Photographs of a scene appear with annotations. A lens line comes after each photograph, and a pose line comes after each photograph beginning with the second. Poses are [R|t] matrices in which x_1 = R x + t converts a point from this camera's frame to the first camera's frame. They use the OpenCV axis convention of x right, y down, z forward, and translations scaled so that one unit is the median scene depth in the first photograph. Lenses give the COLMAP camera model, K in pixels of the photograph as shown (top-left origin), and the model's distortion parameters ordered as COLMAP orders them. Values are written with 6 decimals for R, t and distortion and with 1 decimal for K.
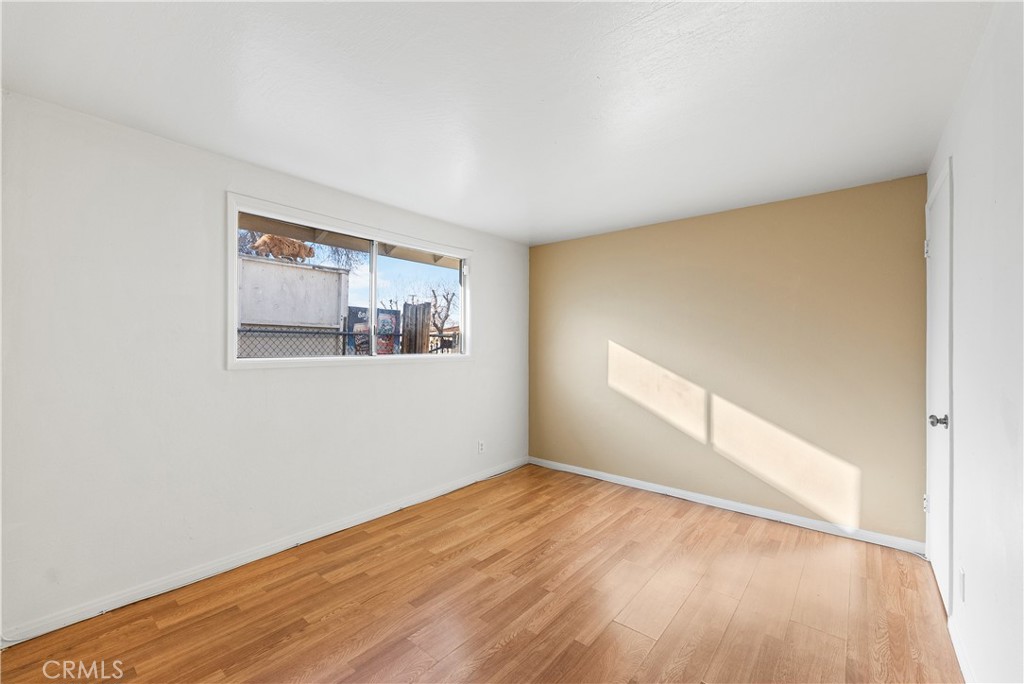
lens RADIAL K [[415.7, 0, 516.1], [0, 415.7, 343.2], [0, 0, 1]] dist [0.002772, 0.000020]
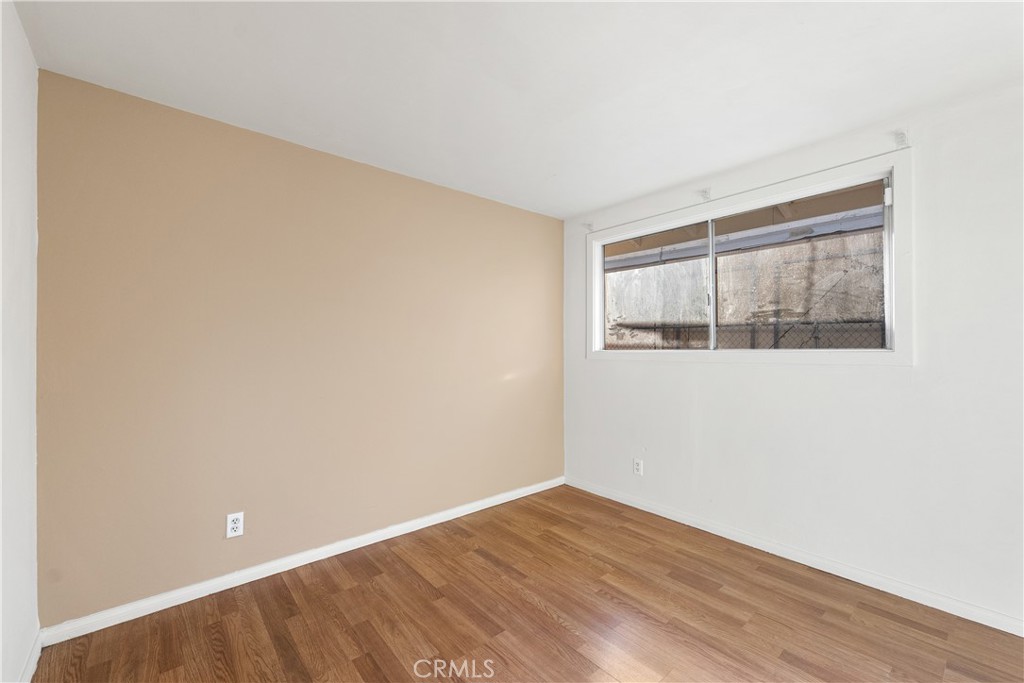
lens RADIAL K [[415.7, 0, 516.1], [0, 415.7, 342.7], [0, 0, 1]] dist [0.002772, 0.000020]
pose [[-0.173185, -0.004841, -0.984877, 0.610545], [0.021352, 0.999734, -0.008669, 0.010497], [0.984658, -0.022530, -0.173036, 0.745688]]
